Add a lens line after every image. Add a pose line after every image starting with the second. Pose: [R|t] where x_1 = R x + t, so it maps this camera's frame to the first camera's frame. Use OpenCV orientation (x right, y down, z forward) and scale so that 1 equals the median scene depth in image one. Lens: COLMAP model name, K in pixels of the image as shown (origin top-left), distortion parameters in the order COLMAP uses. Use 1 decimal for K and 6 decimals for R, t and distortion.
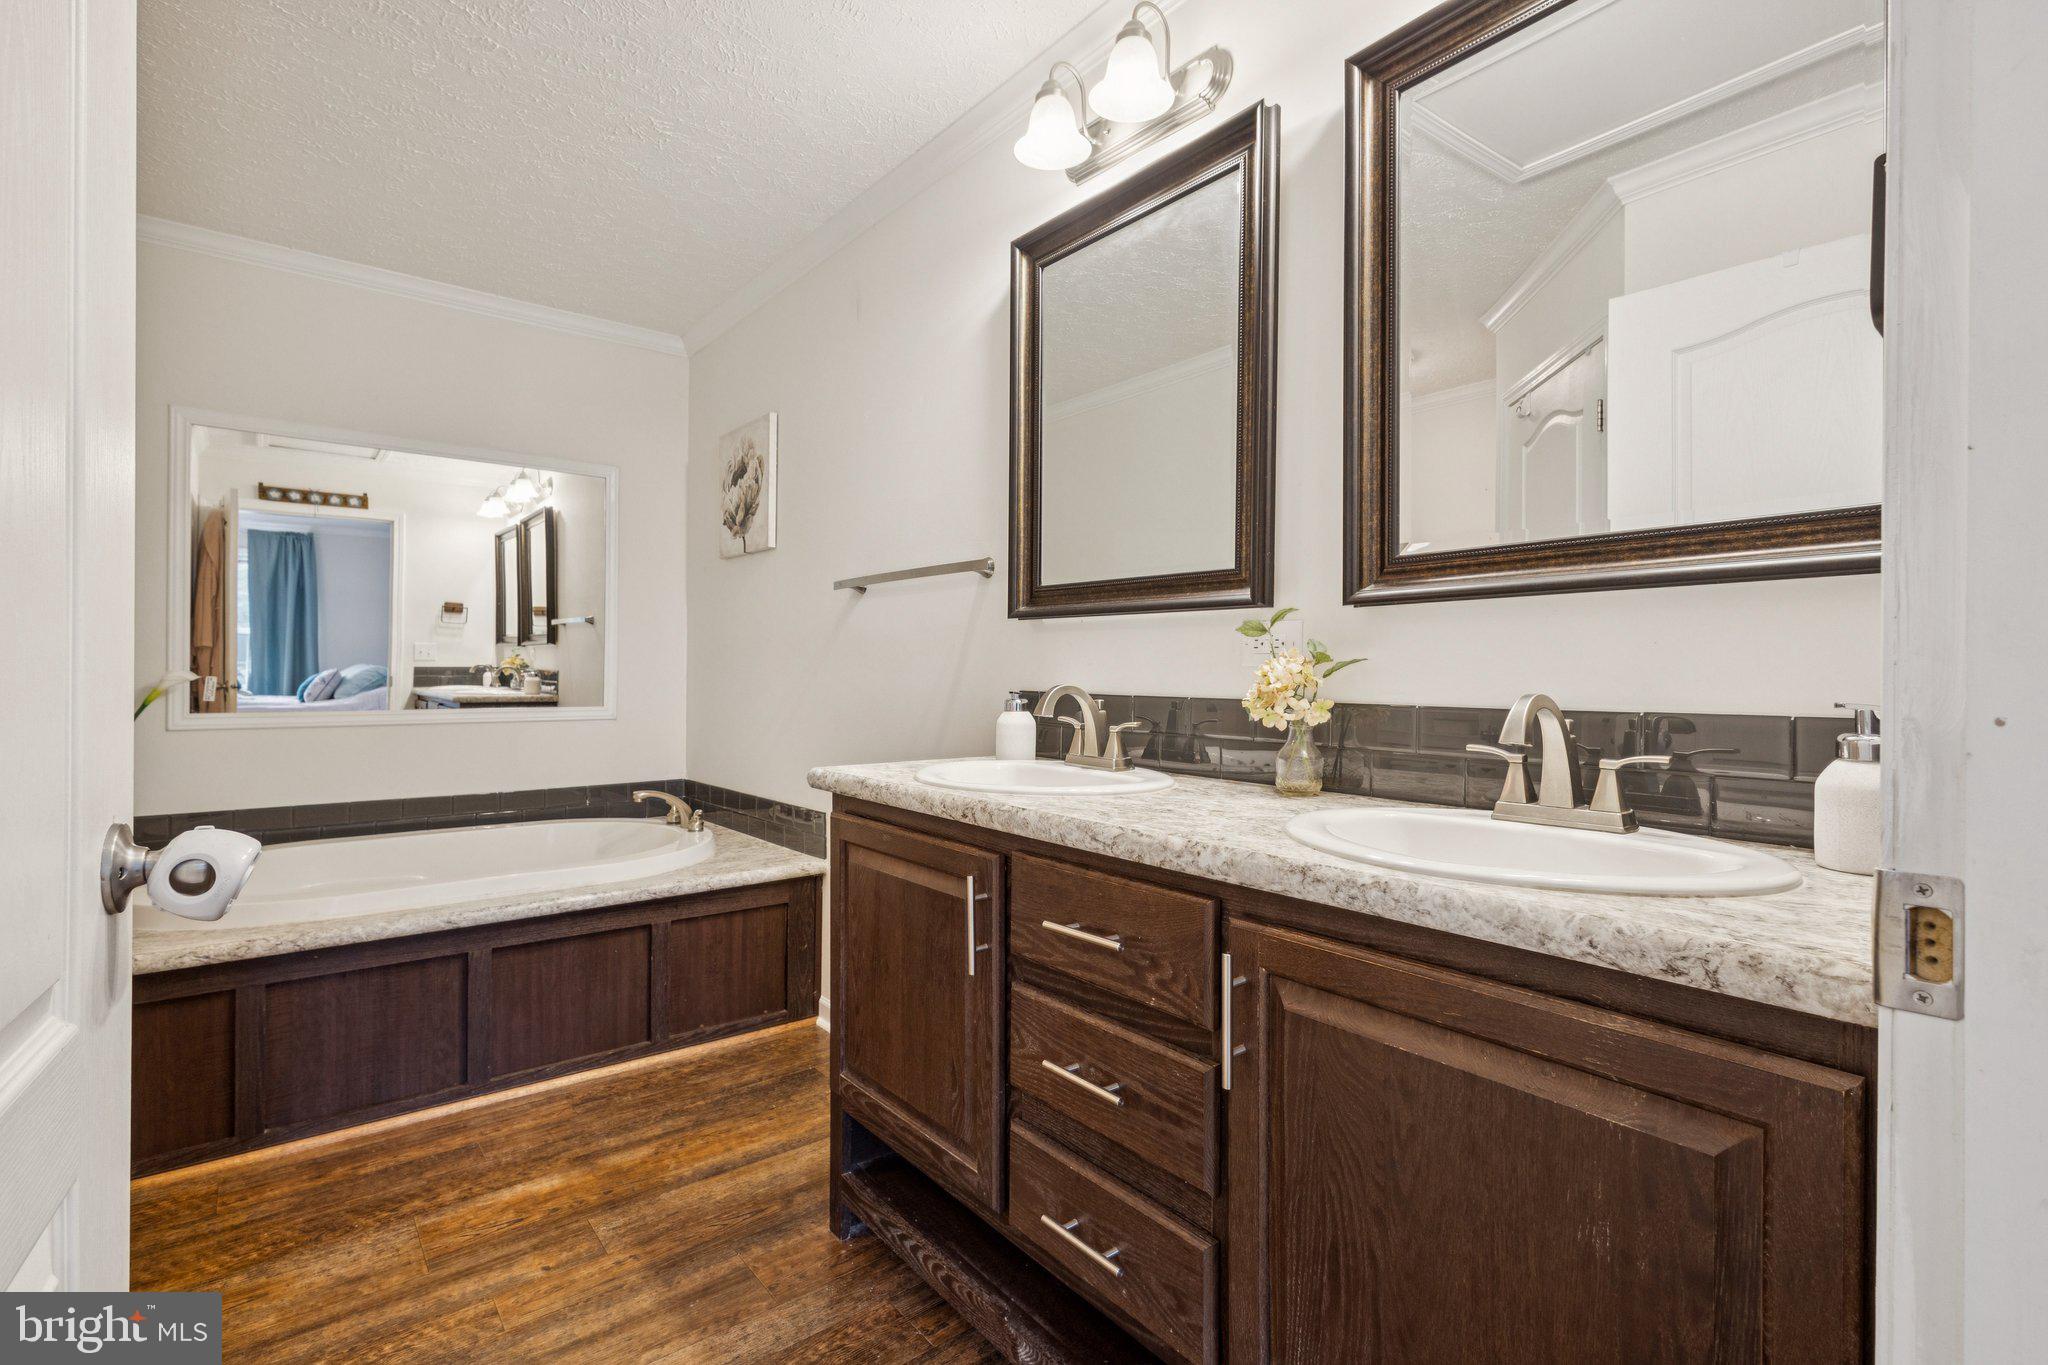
lens RADIAL K [[942.9, 0, 1030.5], [0, 942.9, 672.9], [0, 0, 1]] dist [0.013569, -0.002971]
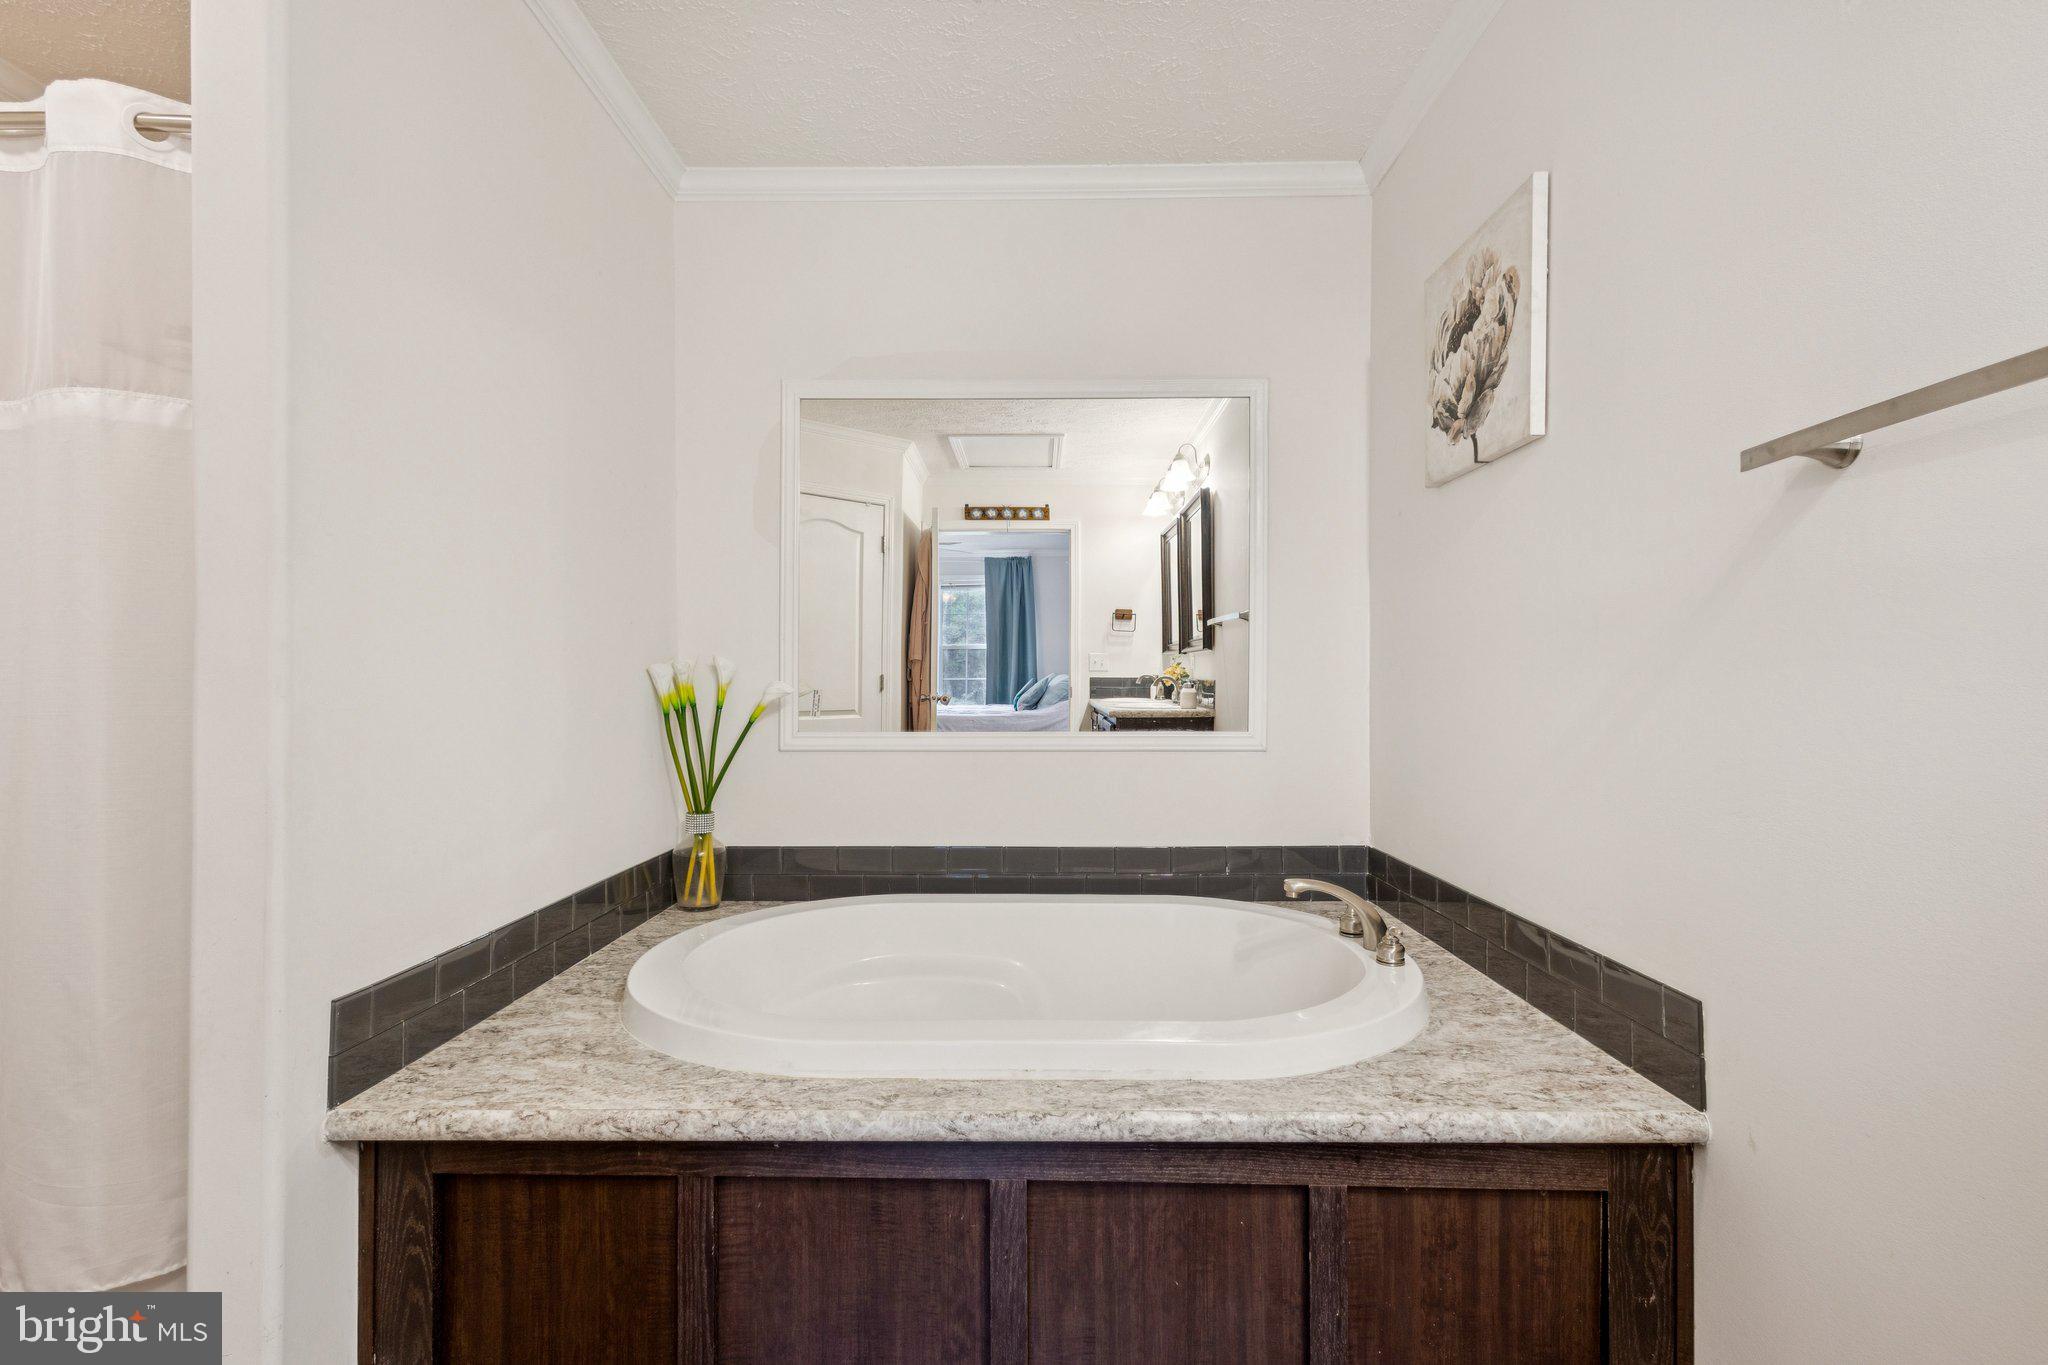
lens RADIAL K [[942.9, 0, 1024.8], [0, 942.9, 676.4], [0, 0, 1]] dist [0.013569, -0.002971]
pose [[0.767837, -0.008265, -0.640591, -0.178292], [0.003014, 0.999952, -0.009288, 0.002576], [0.640638, 0.005201, 0.767826, 0.477897]]
